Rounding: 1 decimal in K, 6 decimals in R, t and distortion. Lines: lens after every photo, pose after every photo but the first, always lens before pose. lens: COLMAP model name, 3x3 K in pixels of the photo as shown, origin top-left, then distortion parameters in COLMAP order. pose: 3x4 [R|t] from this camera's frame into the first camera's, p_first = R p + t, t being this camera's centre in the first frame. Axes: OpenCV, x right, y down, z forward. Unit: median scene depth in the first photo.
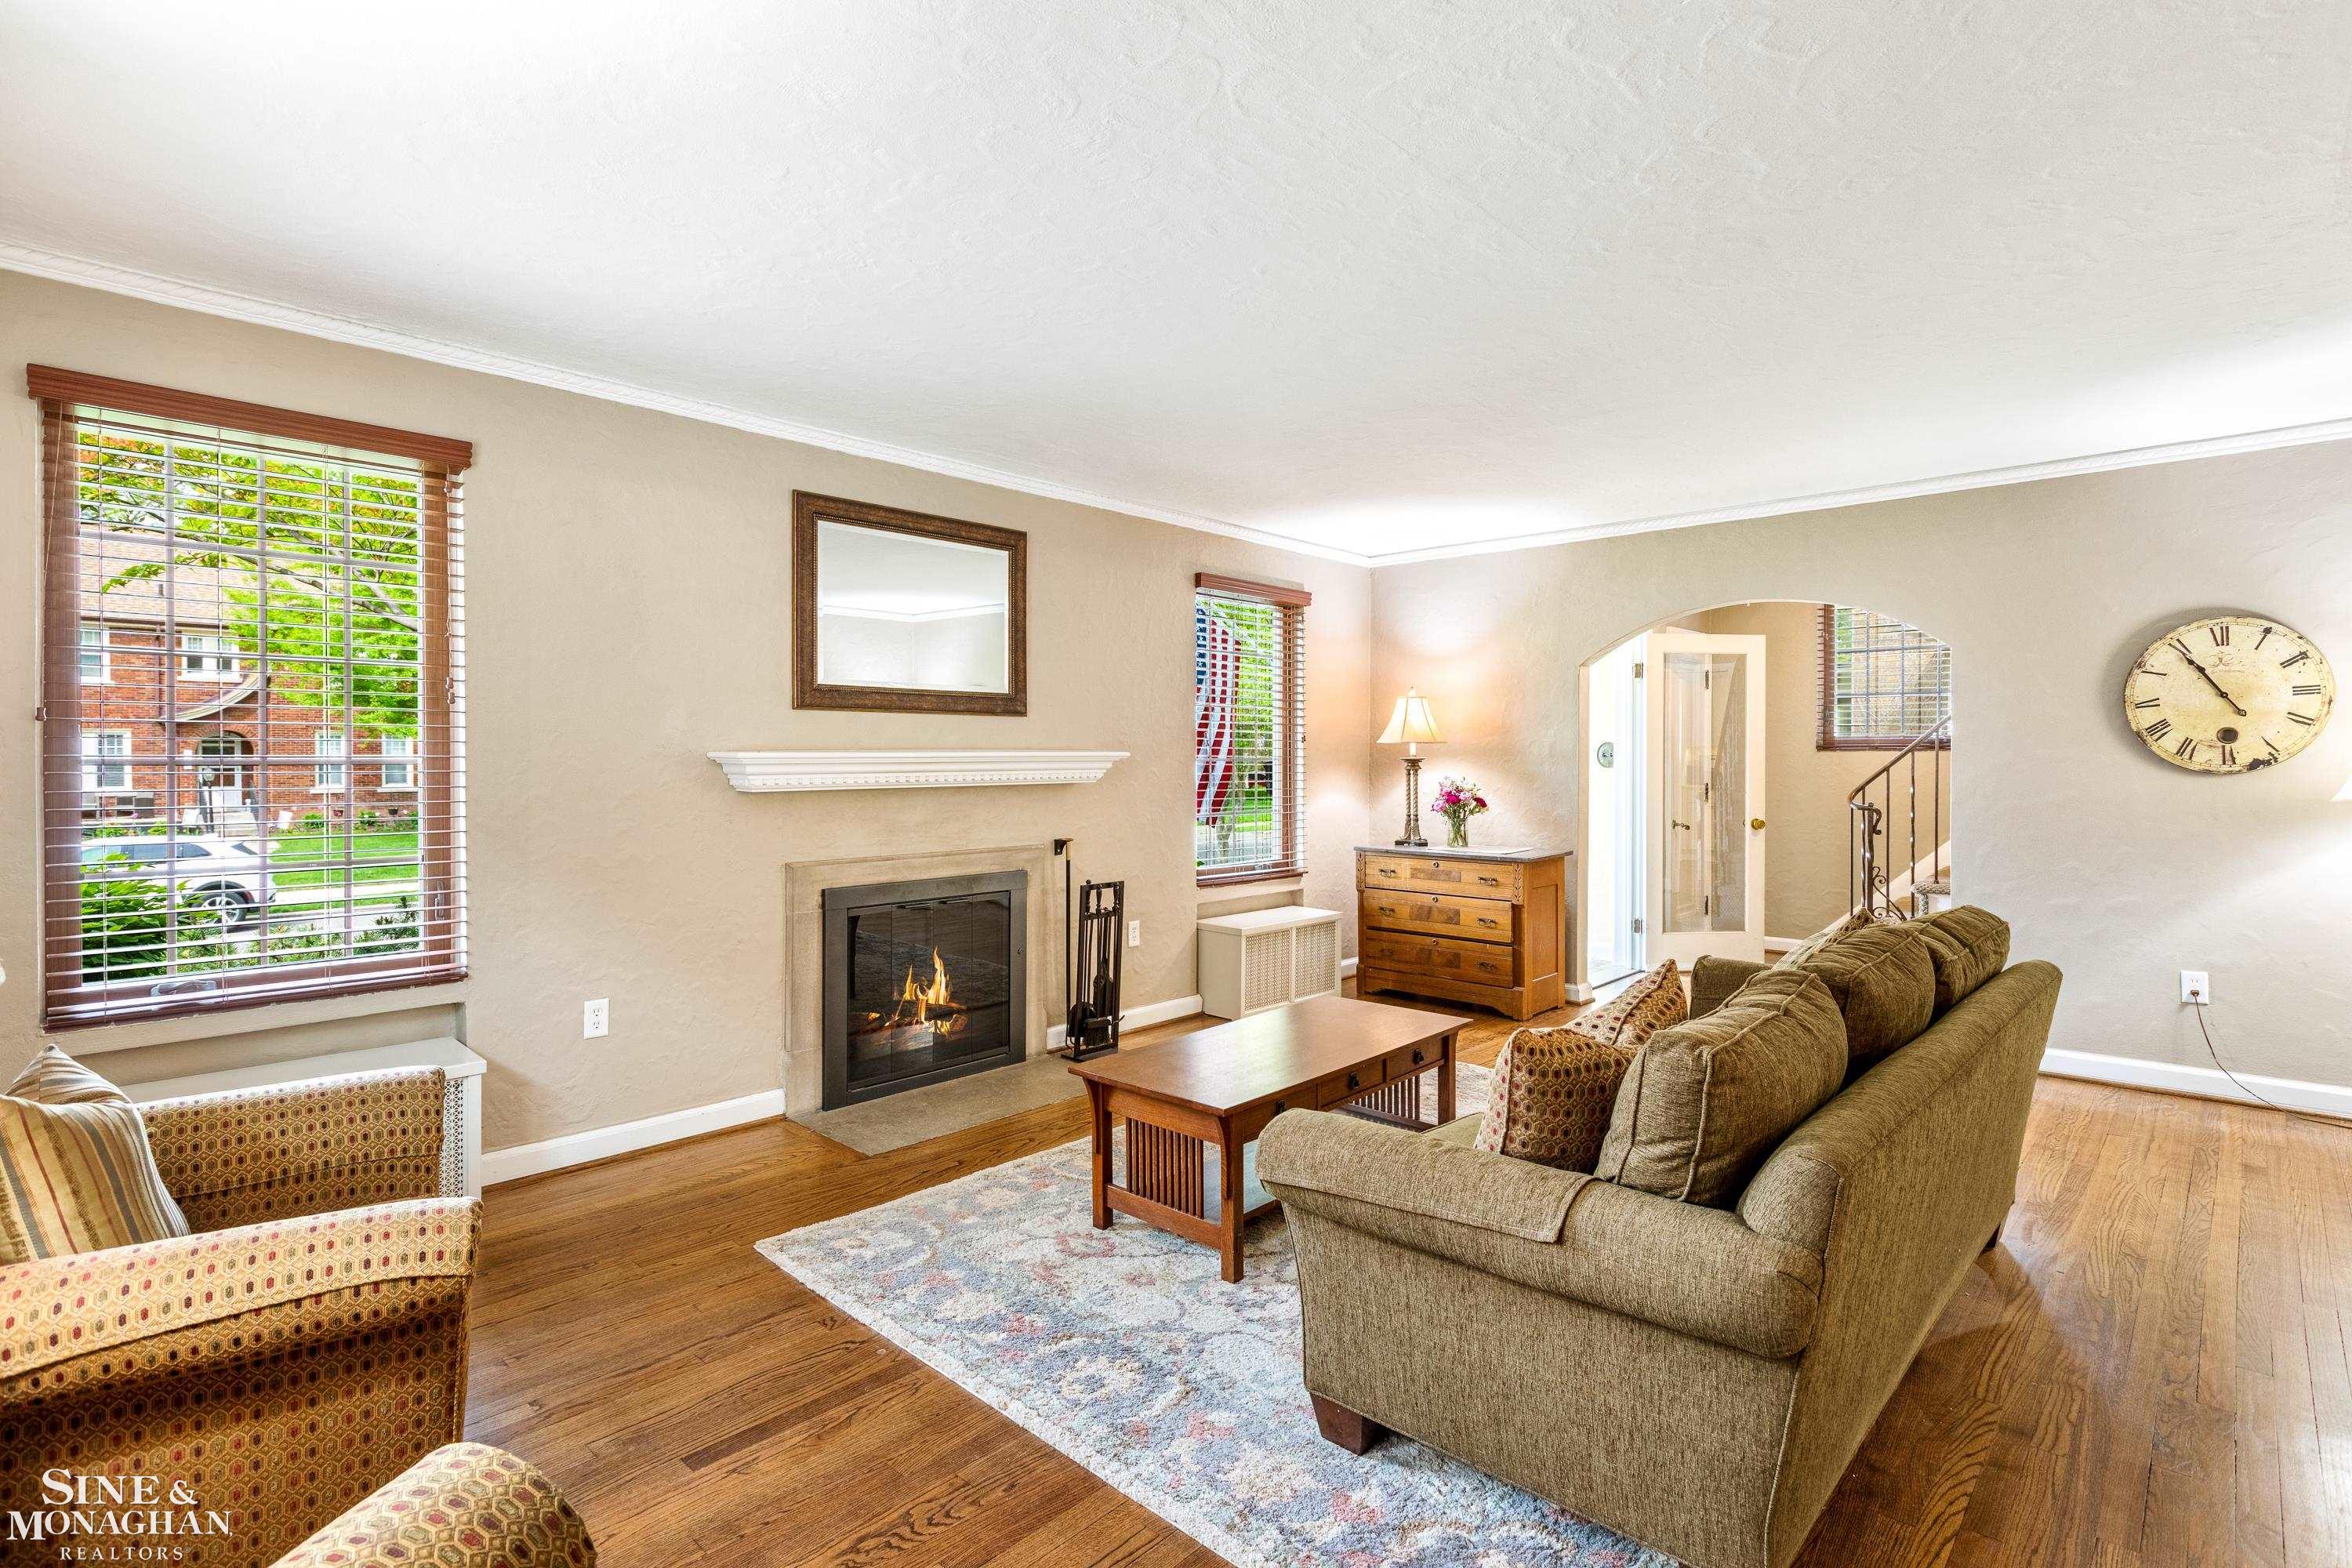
lens RADIAL K [[1167.8, 0, 1176.0], [0, 1167.8, 784.0], [0, 0, 1]] dist [-0.012709, -0.000189]
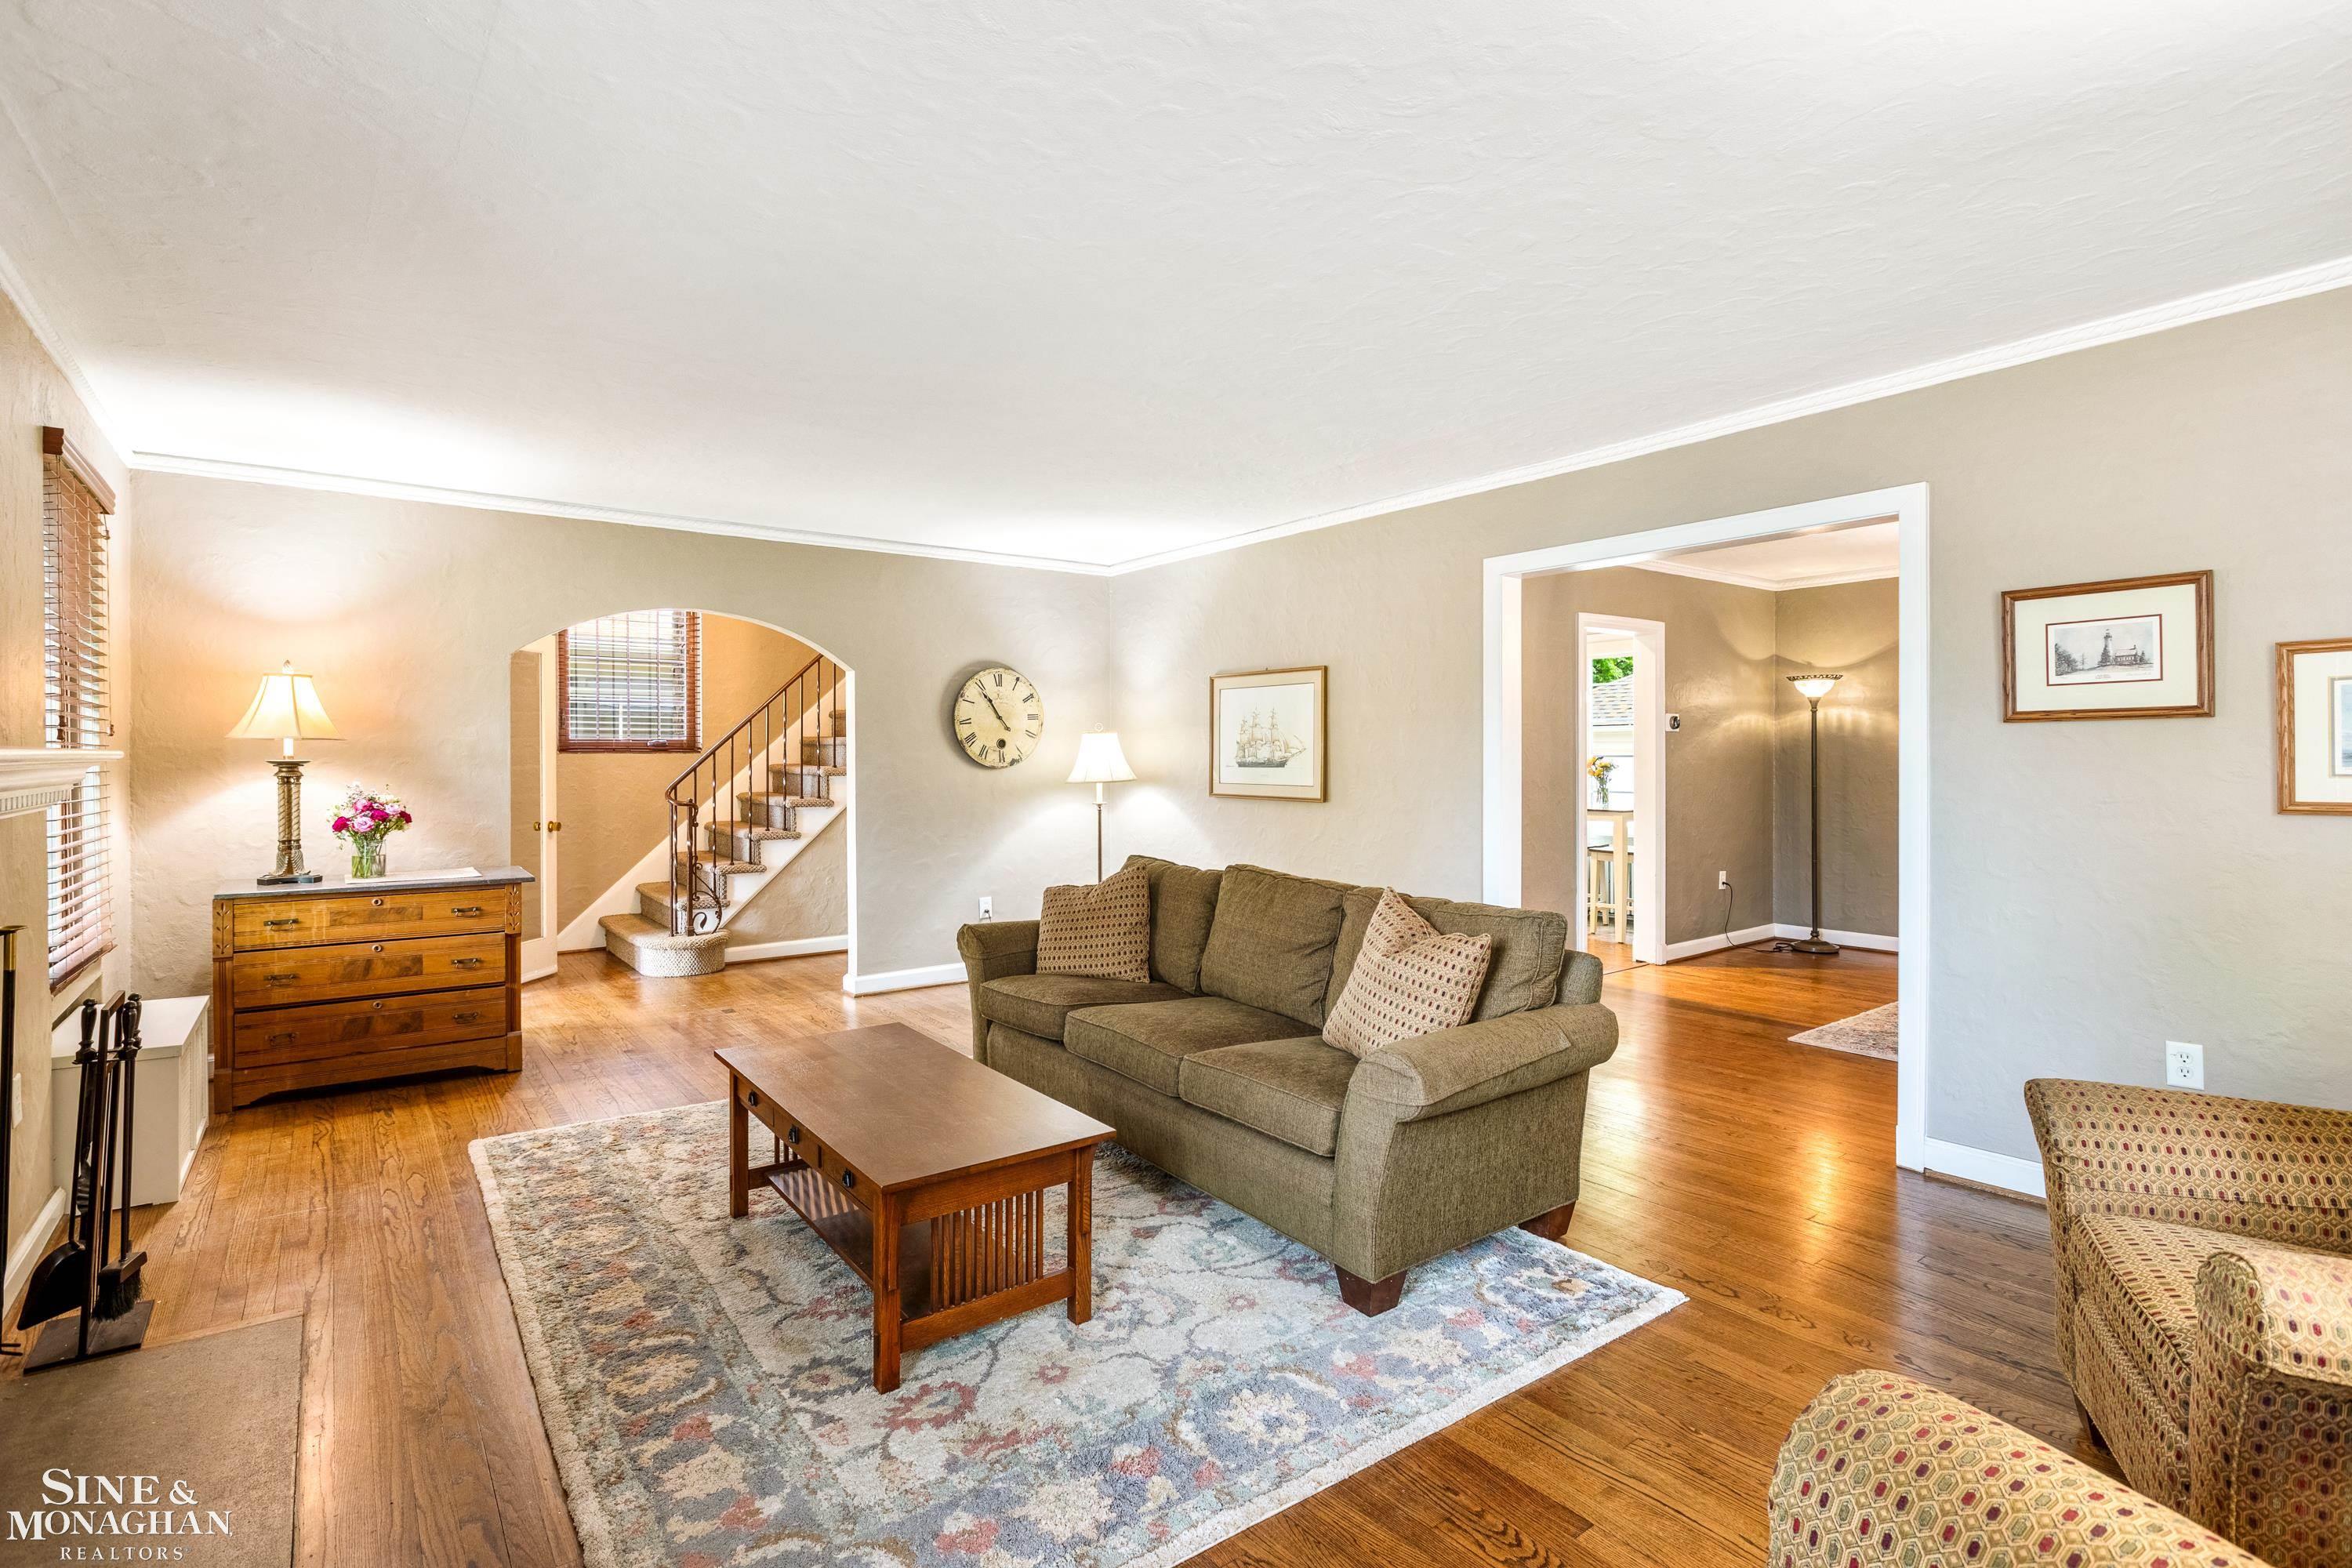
lens RADIAL K [[1120.2, 0, 1163.8], [0, 1120.2, 752.4], [0, 0, 1]] dist [-0.003080, 0.000504]
pose [[0.171661, 0.005545, 0.985140, -0.553308], [0.025713, 0.999618, -0.010107, -0.009162], [-0.984820, 0.027066, 0.171453, 0.521677]]
